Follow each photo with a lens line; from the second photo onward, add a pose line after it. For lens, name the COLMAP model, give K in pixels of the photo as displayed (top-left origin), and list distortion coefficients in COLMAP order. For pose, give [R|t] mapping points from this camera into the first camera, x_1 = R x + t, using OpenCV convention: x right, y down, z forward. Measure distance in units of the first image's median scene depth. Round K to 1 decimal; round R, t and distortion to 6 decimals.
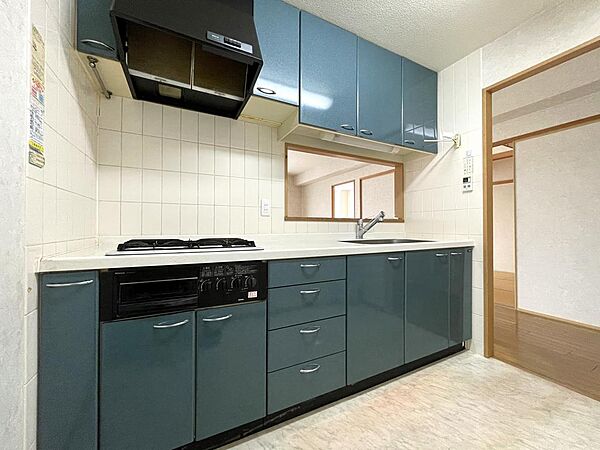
lens RADIAL K [[240.8, 0, 300.0], [0, 240.8, 225.0], [0, 0, 1]] dist [-0.007665, 0.000391]
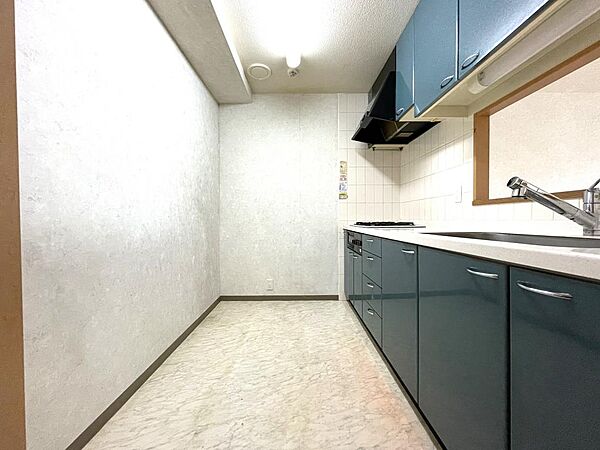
lens RADIAL K [[240.8, 0, 300.0], [0, 240.8, 225.0], [0, 0, 1]] dist [-0.007665, 0.000391]
pose [[-0.443800, 0.022774, -0.895836, 1.055932], [0.013093, 0.999735, 0.018929, 0.029564], [0.896030, -0.003329, -0.443981, 0.876171]]
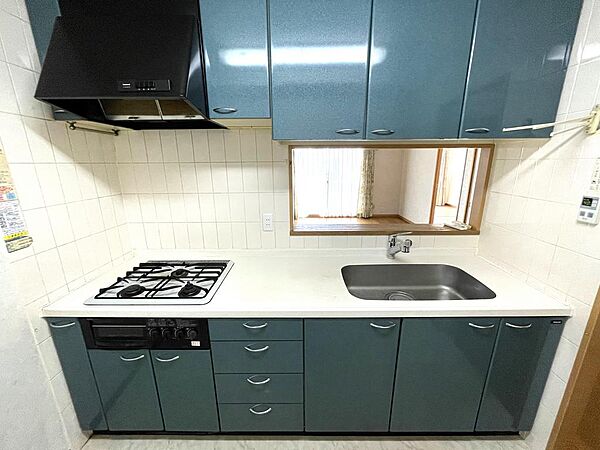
lens RADIAL K [[240.8, 0, 300.0], [0, 240.8, 225.0], [0, 0, 1]] dist [-0.007665, 0.000391]
pose [[0.885924, 0.107945, -0.451095, 0.401281], [0.013300, 0.966231, 0.257336, -0.308367], [0.463640, -0.233979, 0.854571, 0.260347]]
